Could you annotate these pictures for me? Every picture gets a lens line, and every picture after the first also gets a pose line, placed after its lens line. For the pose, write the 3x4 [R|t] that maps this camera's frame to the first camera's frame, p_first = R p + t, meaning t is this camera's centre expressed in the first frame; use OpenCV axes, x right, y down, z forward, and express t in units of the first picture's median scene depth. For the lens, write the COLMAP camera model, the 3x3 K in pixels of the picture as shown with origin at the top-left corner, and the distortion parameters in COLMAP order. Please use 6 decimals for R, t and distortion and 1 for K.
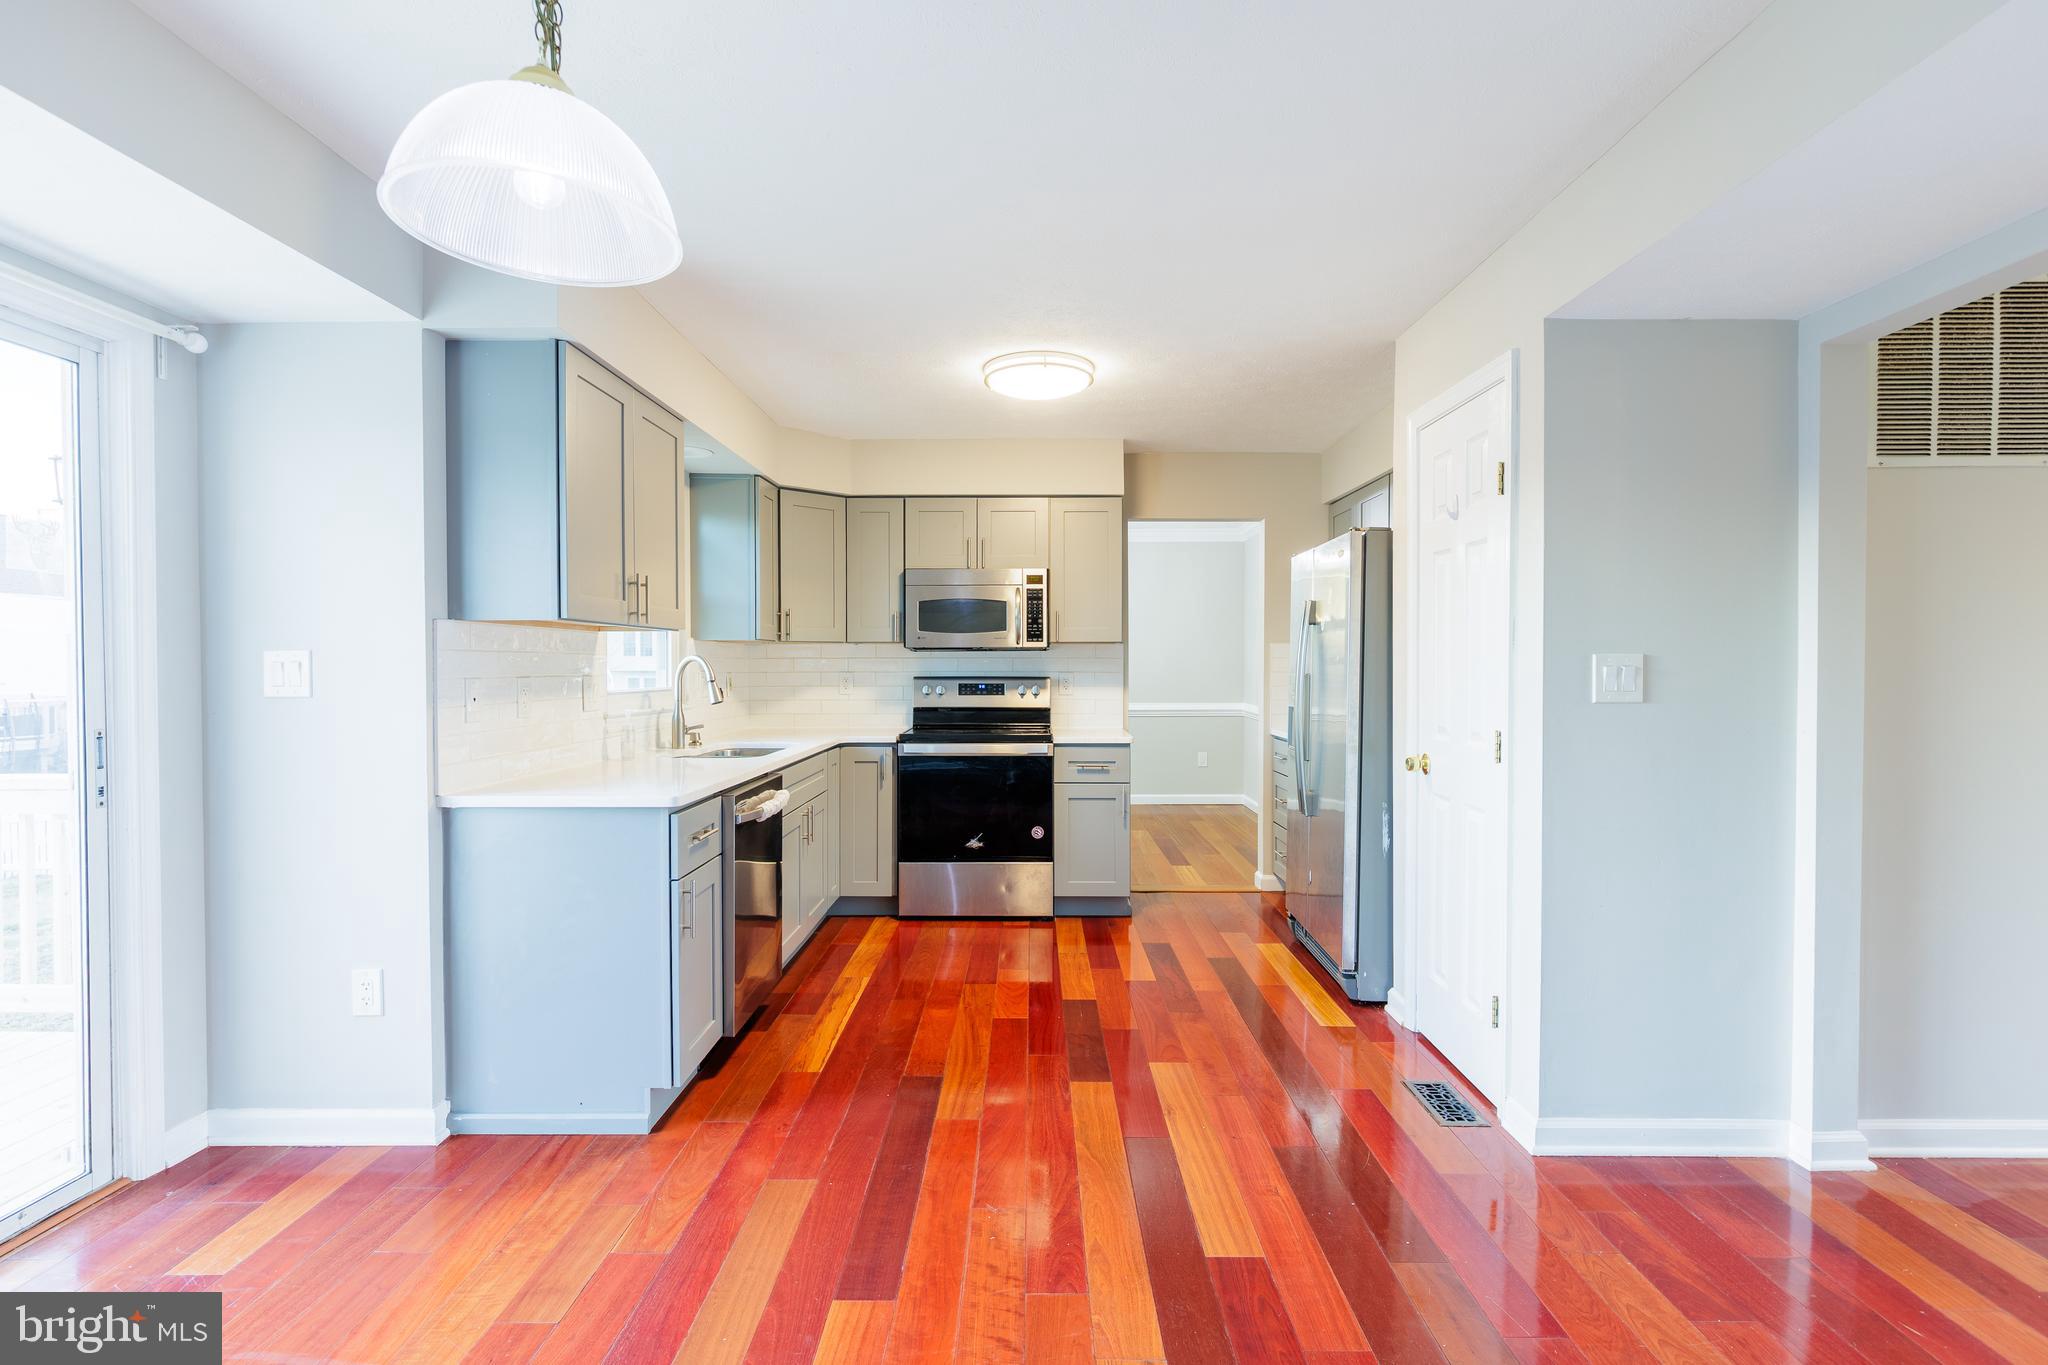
lens RADIAL K [[979.1, 0, 1022.4], [0, 979.1, 677.1], [0, 0, 1]] dist [-0.003989, -0.001289]
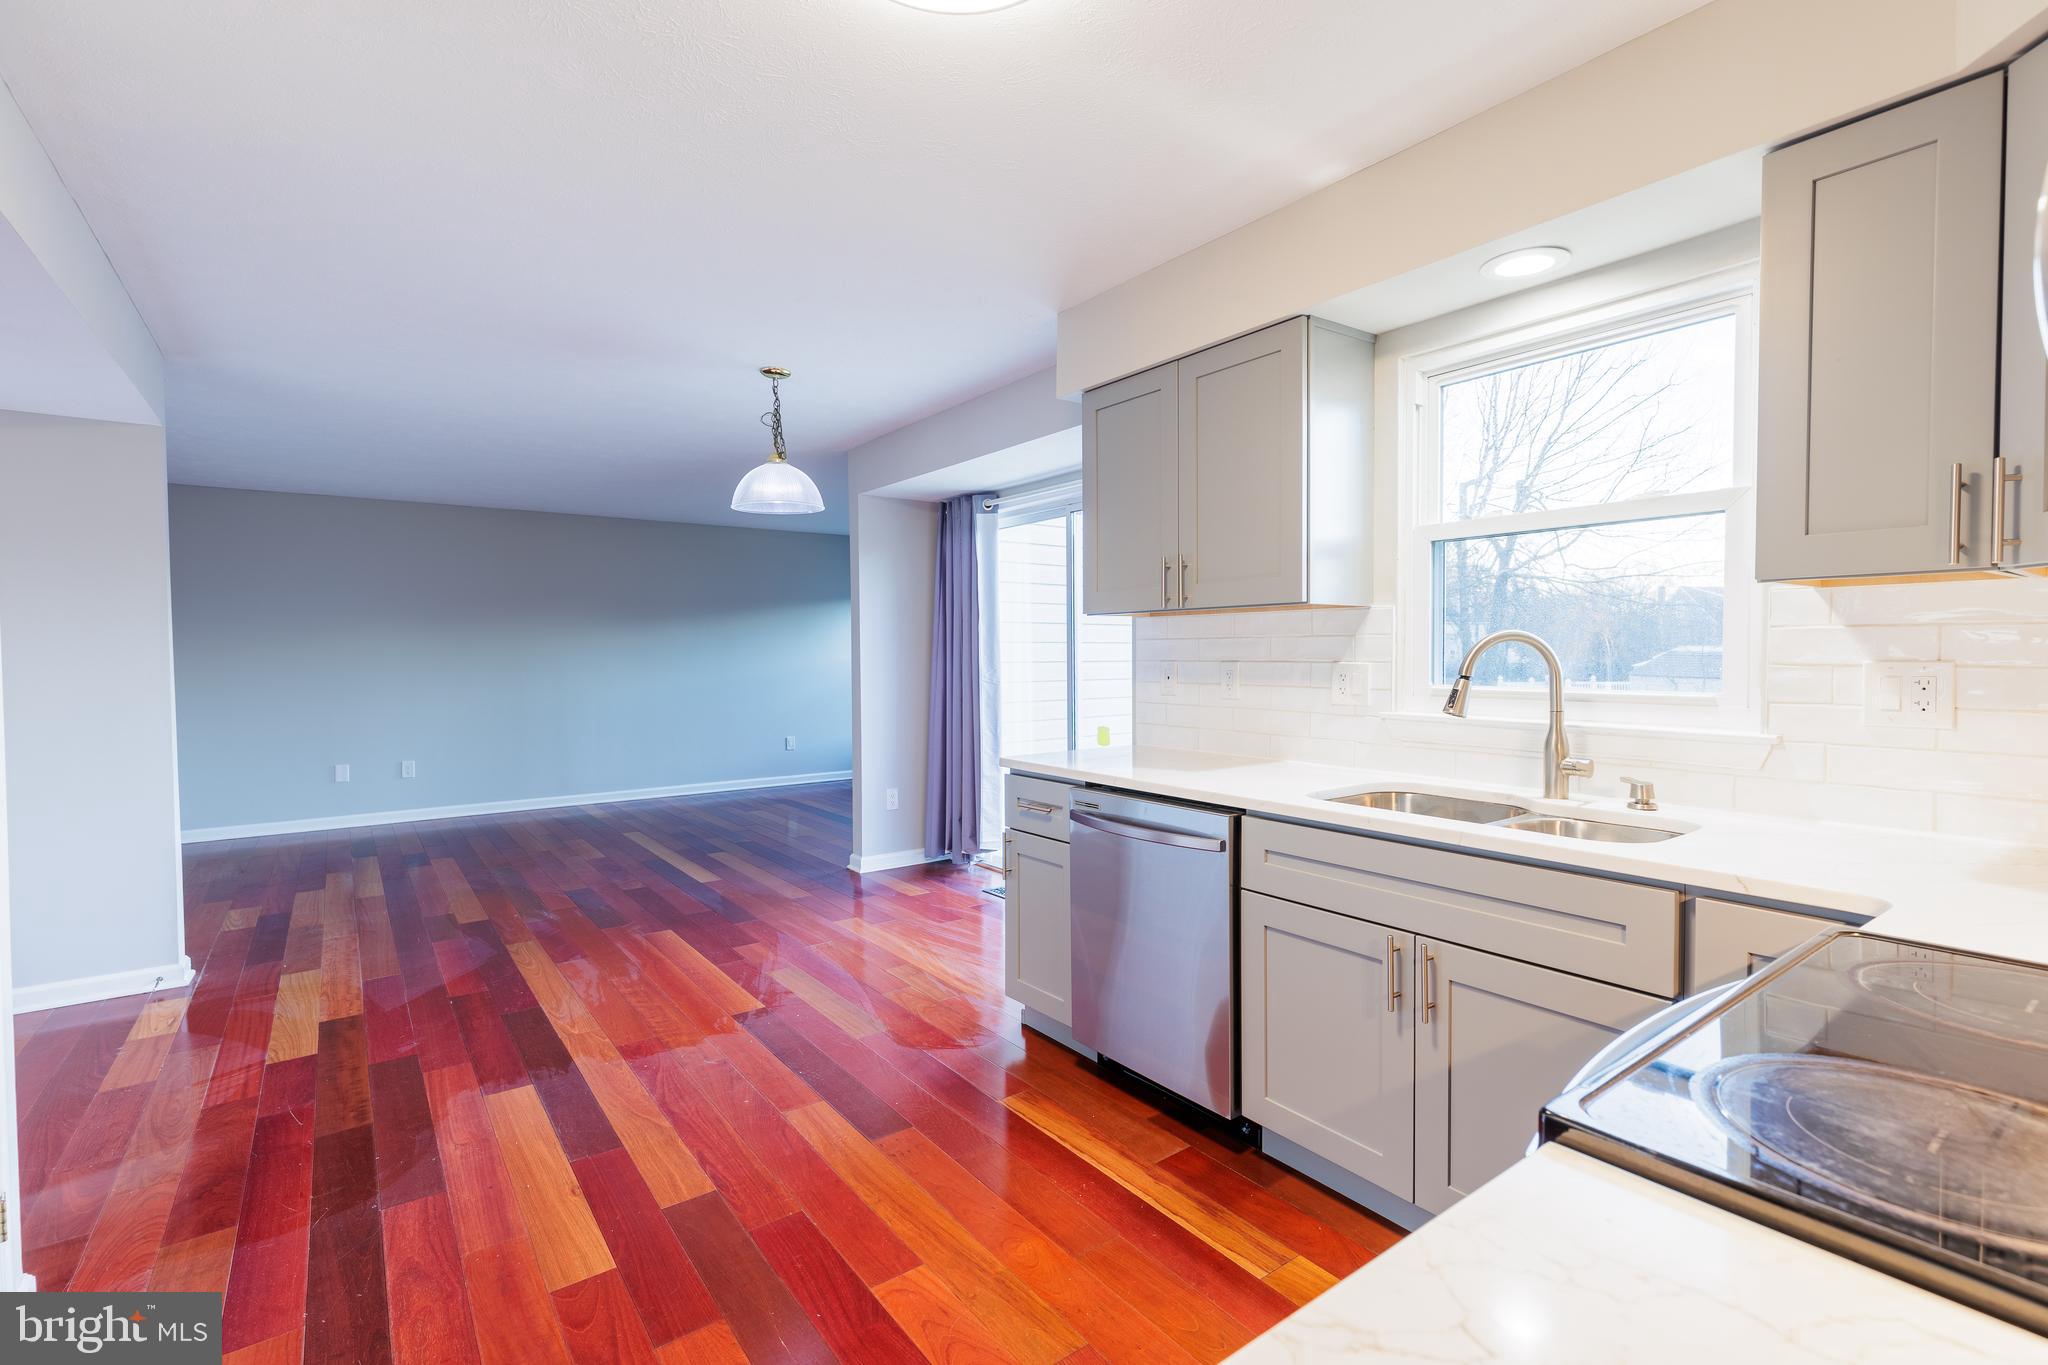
lens RADIAL K [[926.1, 0, 1028.3], [0, 926.1, 676.2], [0, 0, 1]] dist [0.007607, -0.001511]
pose [[-0.797777, 0.024217, -0.602466, 0.176542], [0.001587, 0.999274, 0.038066, -0.014352], [0.602950, 0.029412, -0.797236, 1.063614]]
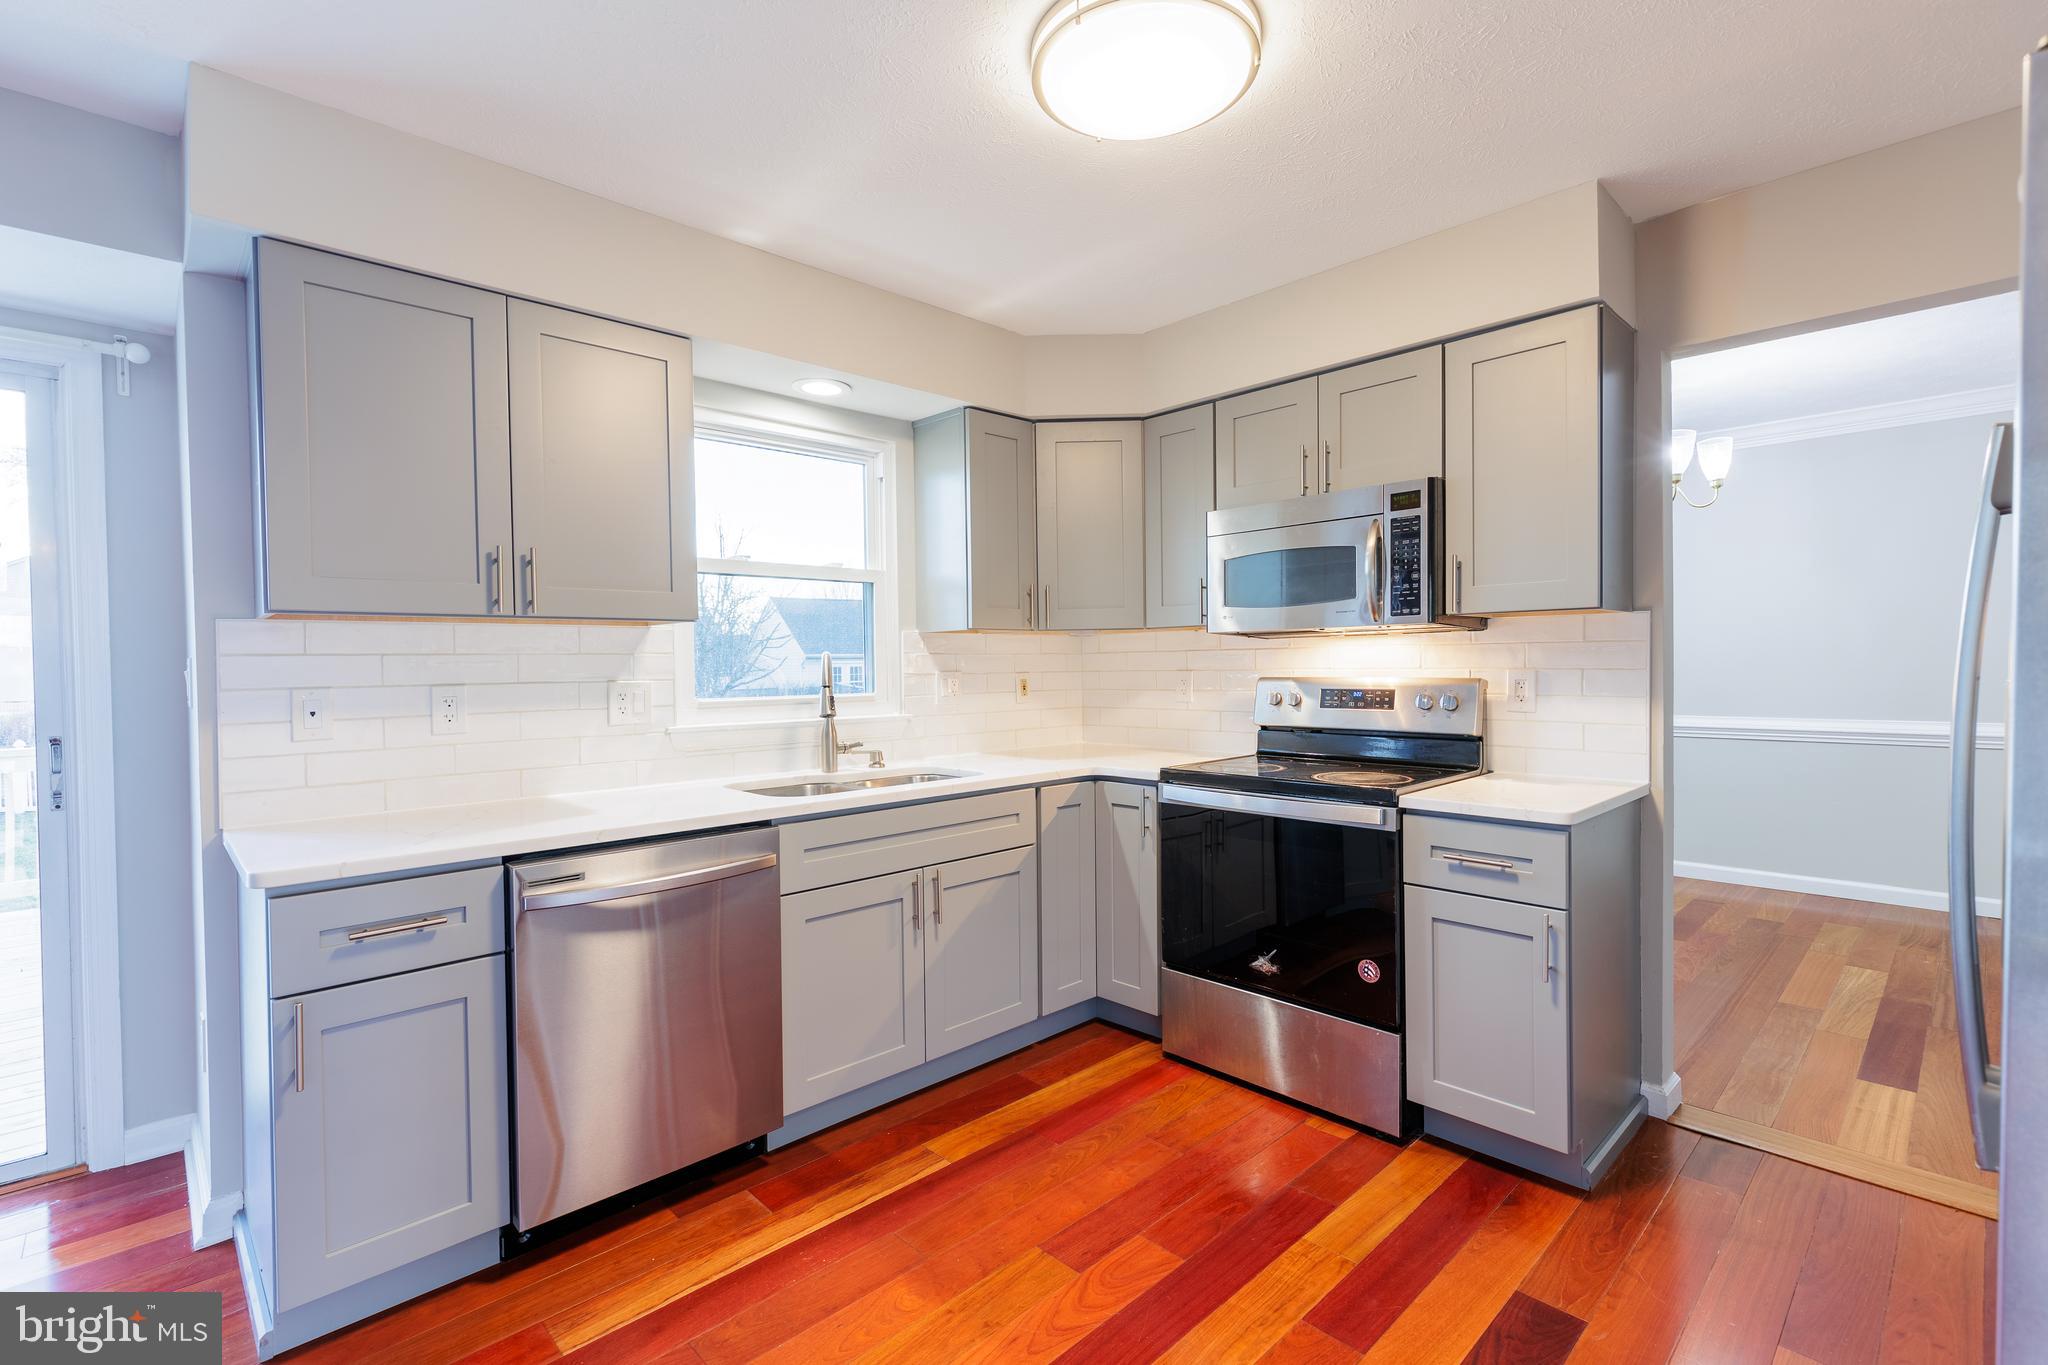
lens RADIAL K [[926.1, 0, 1014.1], [0, 926.1, 677.0], [0, 0, 1]] dist [0.007607, -0.001511]
pose [[0.694862, 0.003045, -0.719137, 0.244491], [0.004209, 0.999957, 0.008301, -0.007129], [0.719131, -0.008795, 0.694819, 0.508470]]
